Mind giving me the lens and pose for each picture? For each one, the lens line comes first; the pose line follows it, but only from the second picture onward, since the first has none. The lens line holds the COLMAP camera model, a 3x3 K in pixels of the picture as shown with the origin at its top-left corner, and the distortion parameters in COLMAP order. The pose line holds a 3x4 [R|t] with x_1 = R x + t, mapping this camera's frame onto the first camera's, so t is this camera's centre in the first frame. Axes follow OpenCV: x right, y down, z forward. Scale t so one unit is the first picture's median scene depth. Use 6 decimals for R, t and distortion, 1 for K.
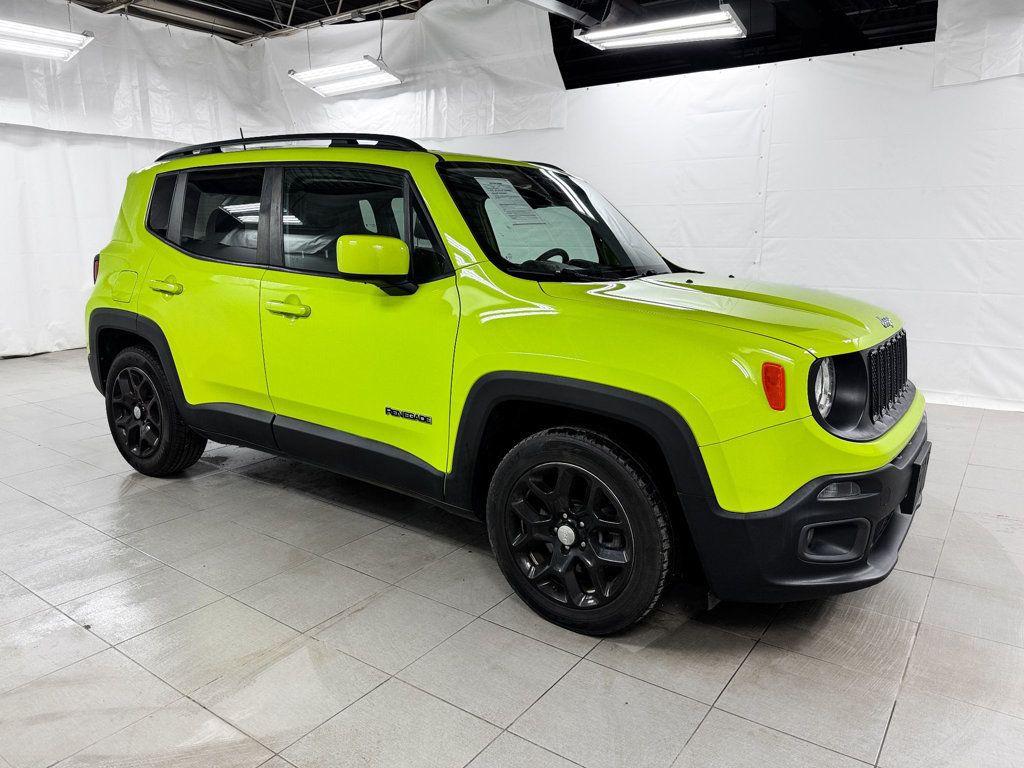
lens RADIAL K [[721.2, 0, 512.0], [0, 721.2, 384.0], [0, 0, 1]] dist [0.021922, -0.022301]
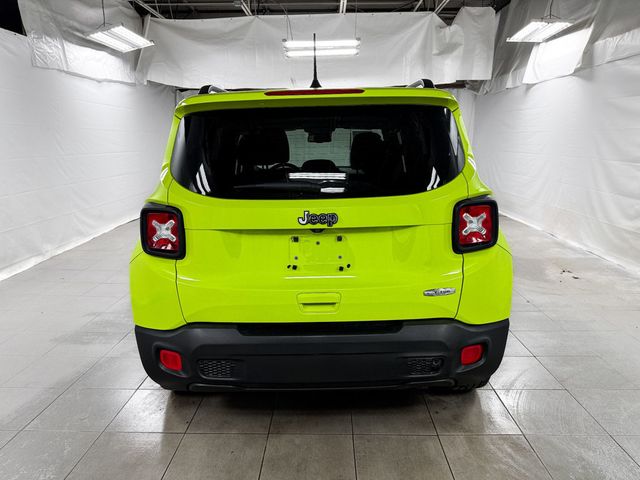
lens RADIAL K [[456.9, 0, 320.0], [0, 456.9, 240.0], [0, 0, 1]] dist [0.008219, -0.028520]
pose [[-0.568966, -0.172019, 0.804169, -0.885872], [0.175282, 0.930039, 0.322960, -0.336665], [-0.803464, 0.324710, -0.499008, 1.448857]]
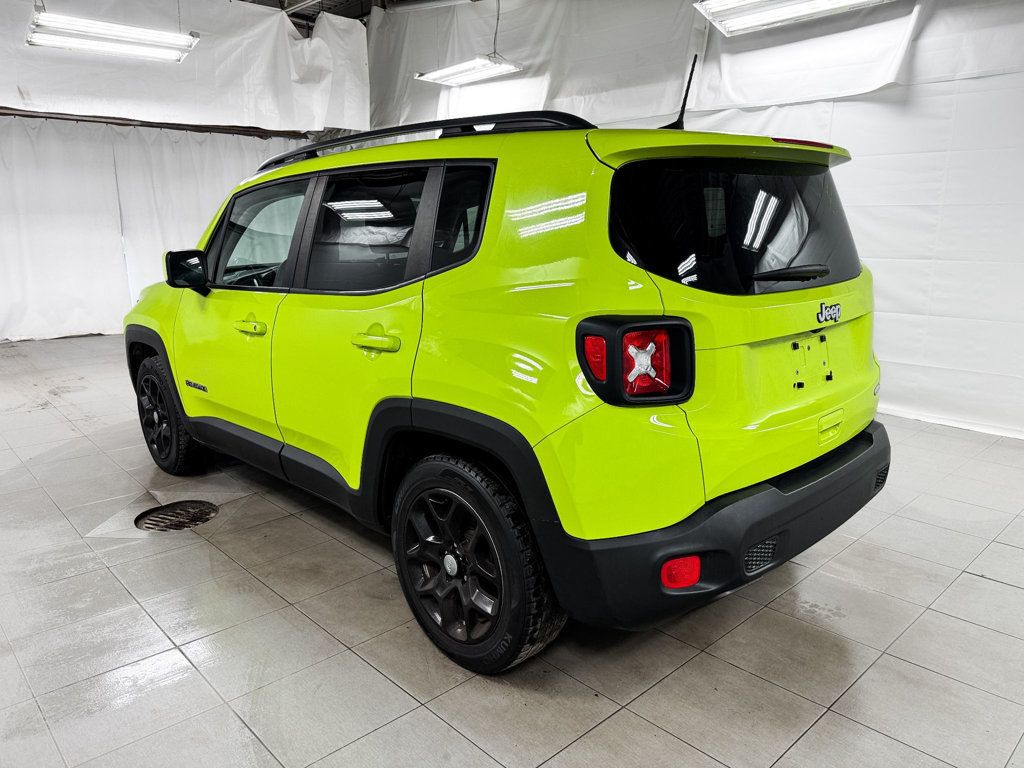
lens RADIAL K [[722.6, 0, 512.0], [0, 722.6, 384.0], [0, 0, 1]] dist [0.029910, -0.033457]
pose [[-0.982945, -0.042666, 0.178883, -0.374498], [0.034719, 0.912169, 0.408342, -0.393912], [-0.180594, 0.407588, -0.895130, 1.773969]]
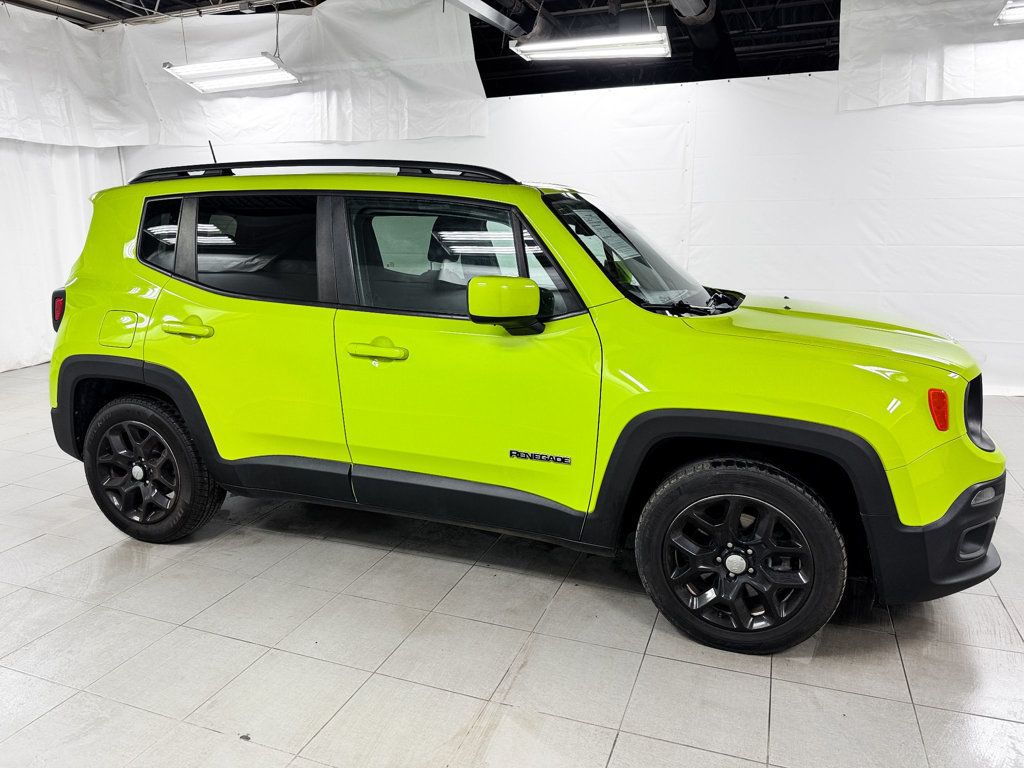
lens RADIAL K [[722.6, 0, 512.0], [0, 722.6, 384.0], [0, 0, 1]] dist [0.029910, -0.033457]
pose [[0.966080, -0.066372, 0.249570, -0.283323], [0.063876, 0.997794, 0.018097, -0.051408], [-0.250220, -0.001542, 0.968188, 0.042886]]
